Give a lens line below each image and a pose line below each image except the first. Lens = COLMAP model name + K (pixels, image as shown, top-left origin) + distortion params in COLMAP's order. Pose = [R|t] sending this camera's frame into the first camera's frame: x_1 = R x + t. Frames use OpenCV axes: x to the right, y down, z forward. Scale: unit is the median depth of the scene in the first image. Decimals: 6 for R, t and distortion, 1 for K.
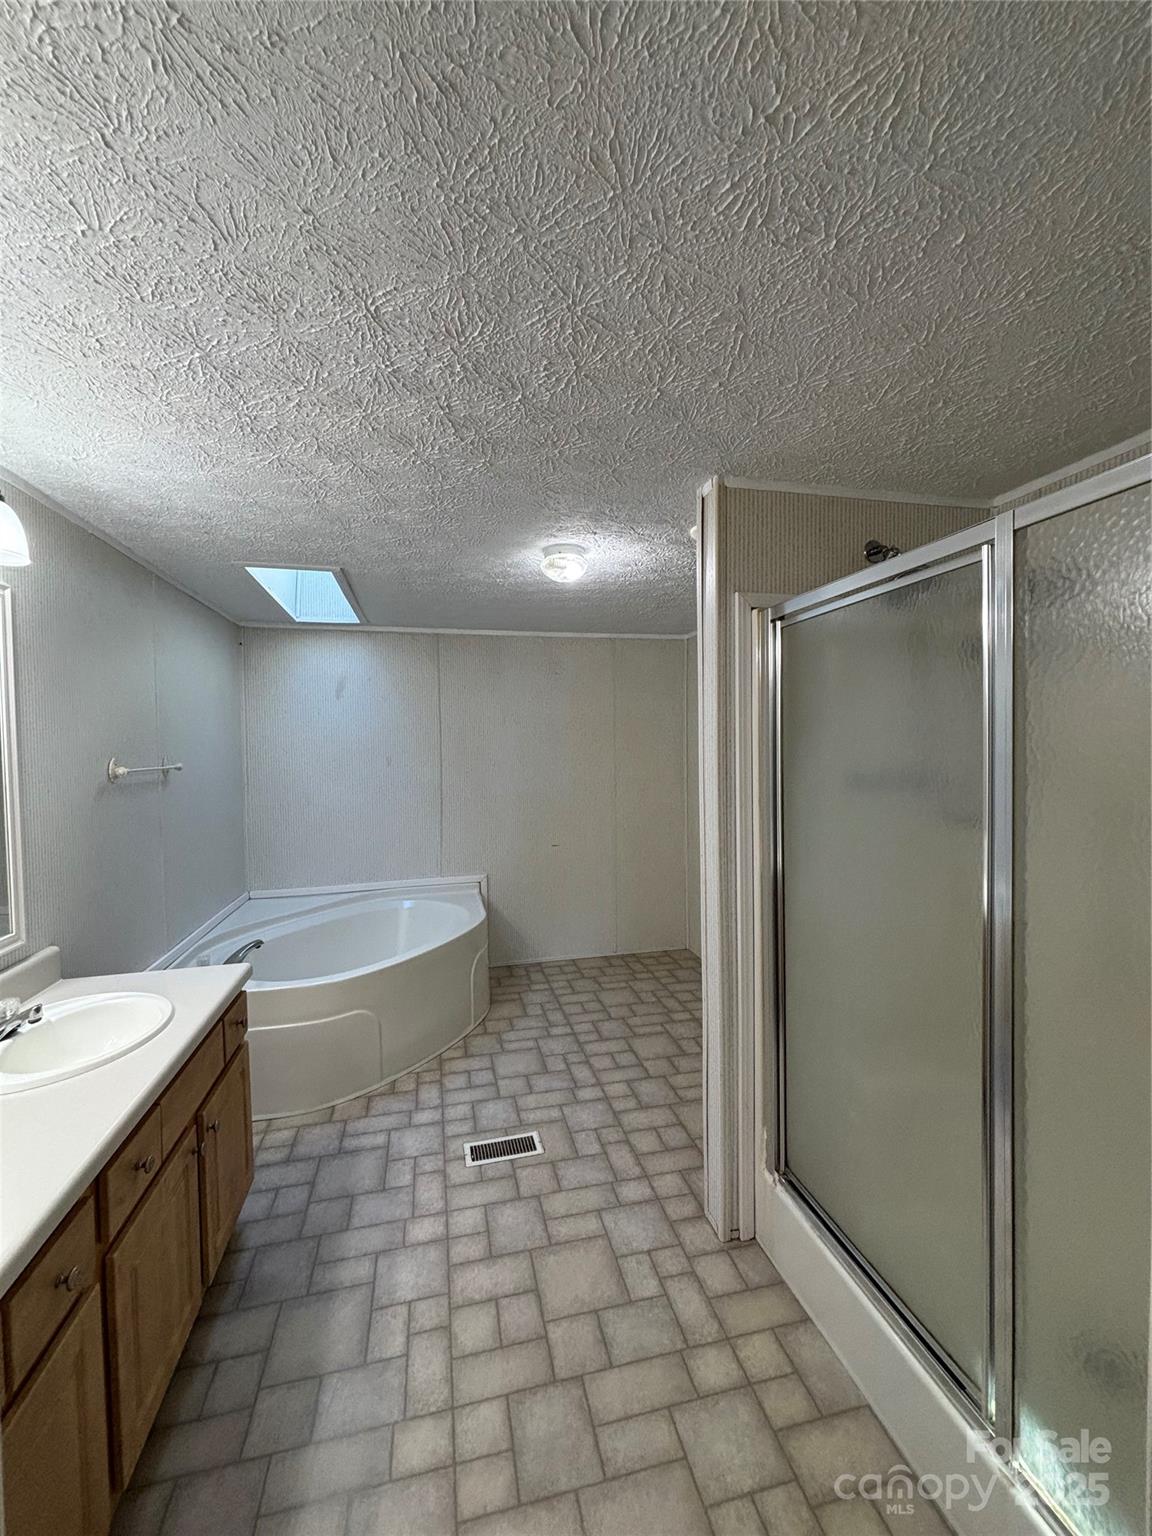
lens RADIAL K [[618.4, 0, 571.9], [0, 618.4, 762.0], [0, 0, 1]] dist [0.002264, -0.001837]
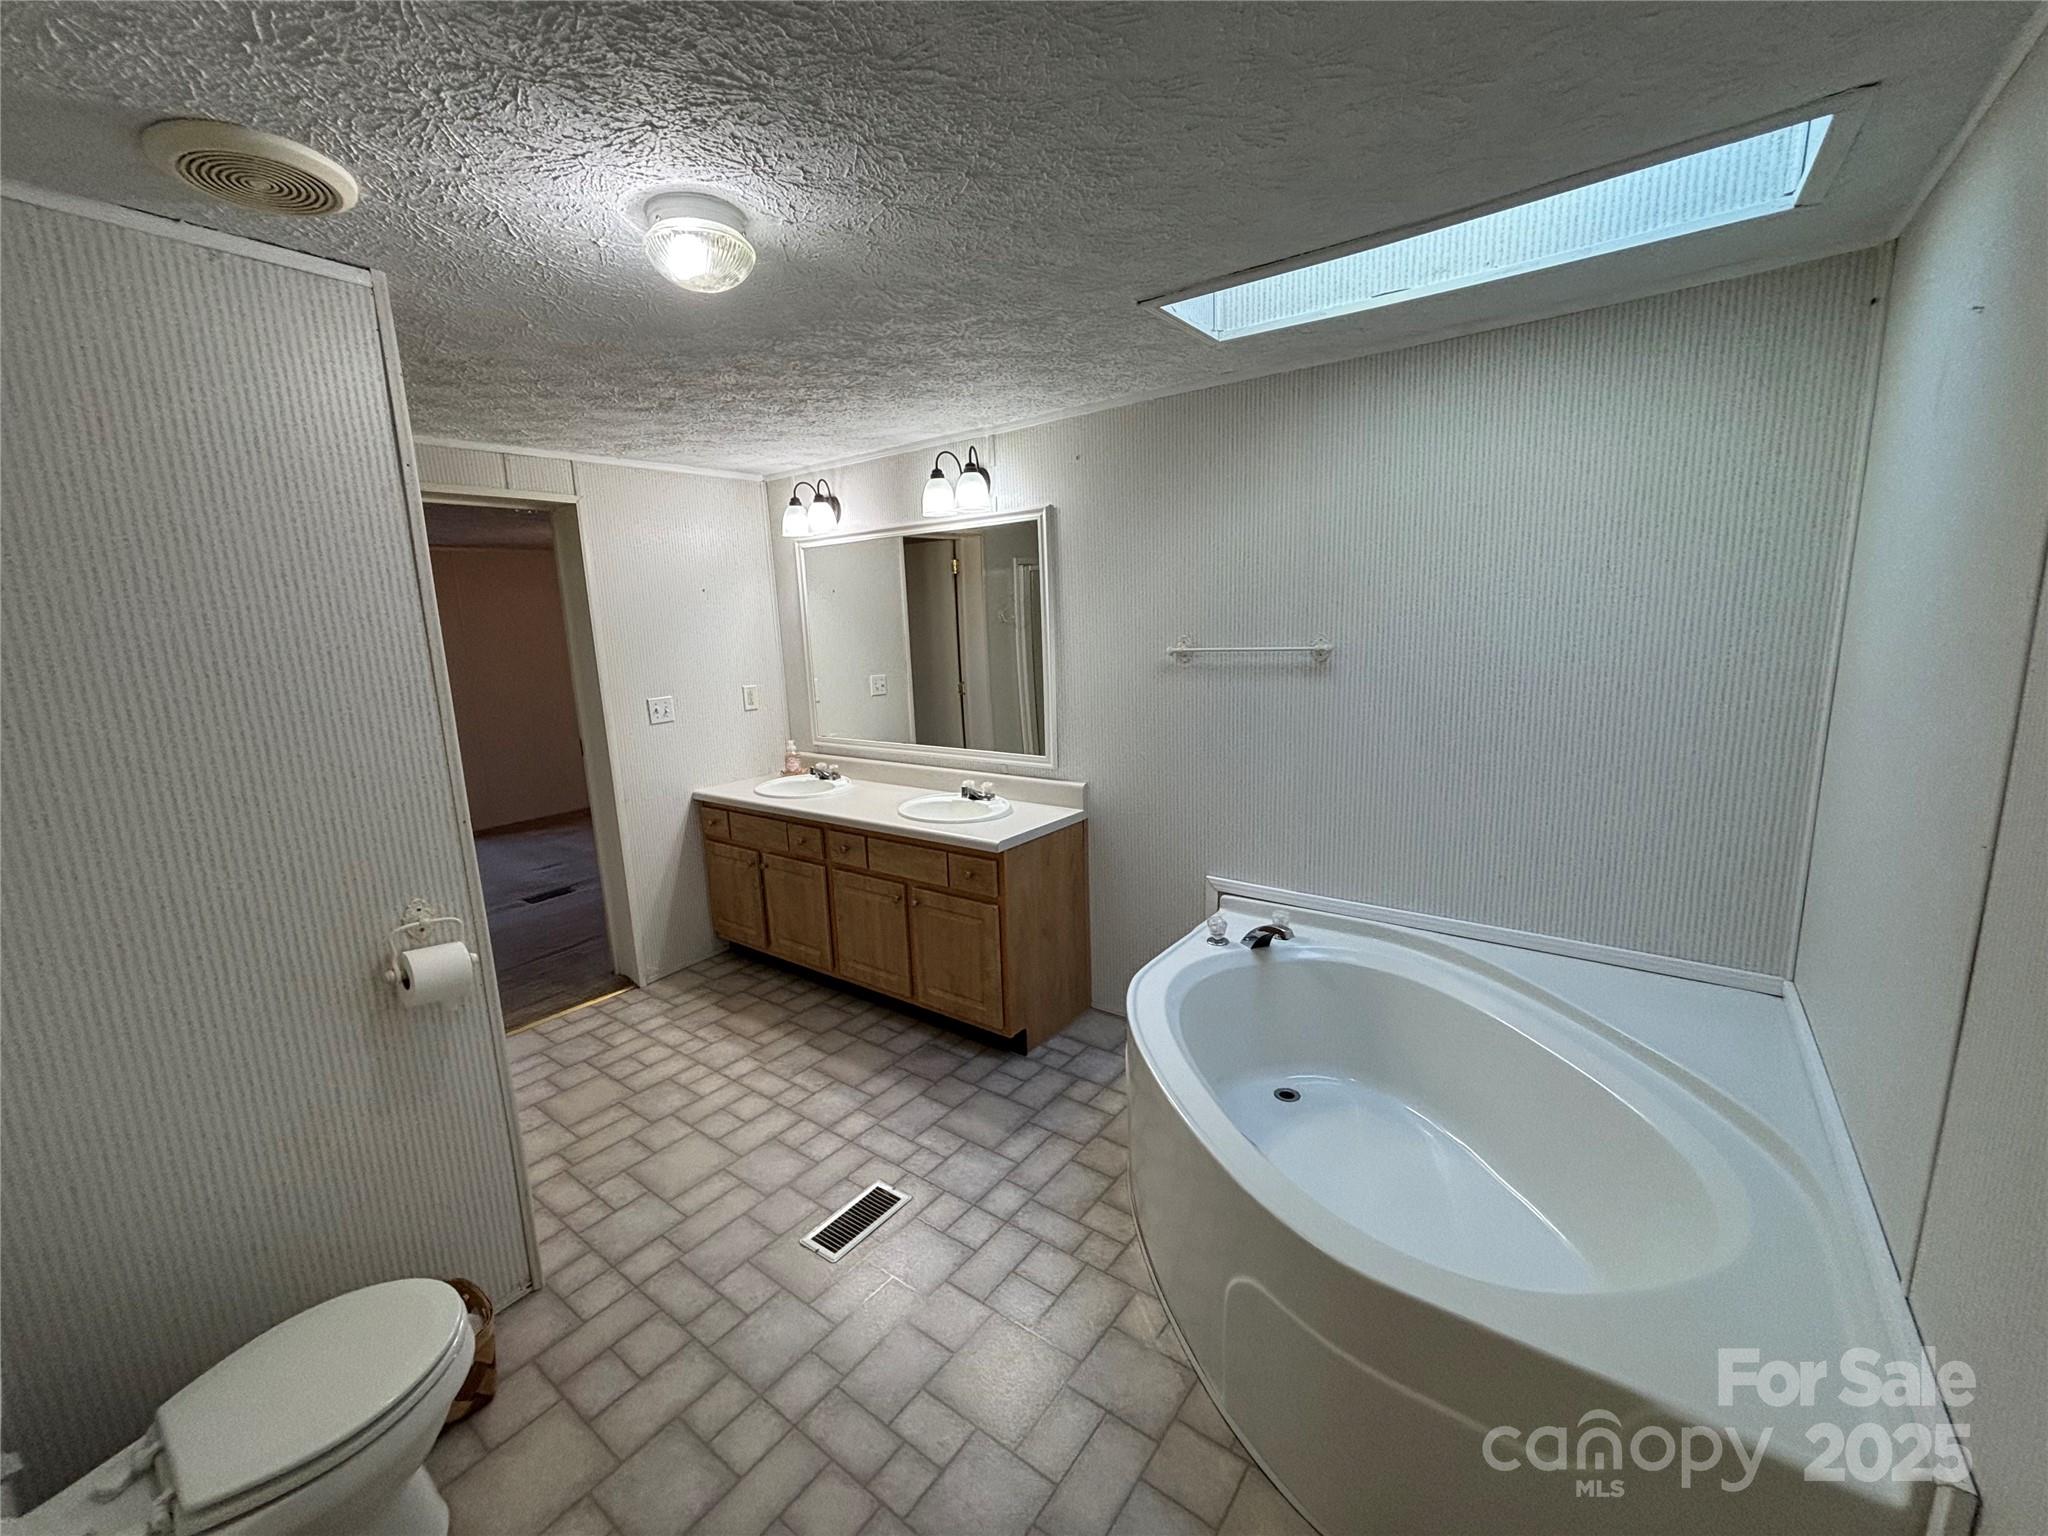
lens RADIAL K [[824.6, 0, 1028.2], [0, 824.6, 784.8], [0, 0, 1]] dist [0.002264, -0.001837]
pose [[-0.758507, 0.184867, -0.624892, 0.260244], [0.035829, 0.969298, 0.243266, -0.097806], [0.650679, 0.162130, -0.741843, 1.866543]]
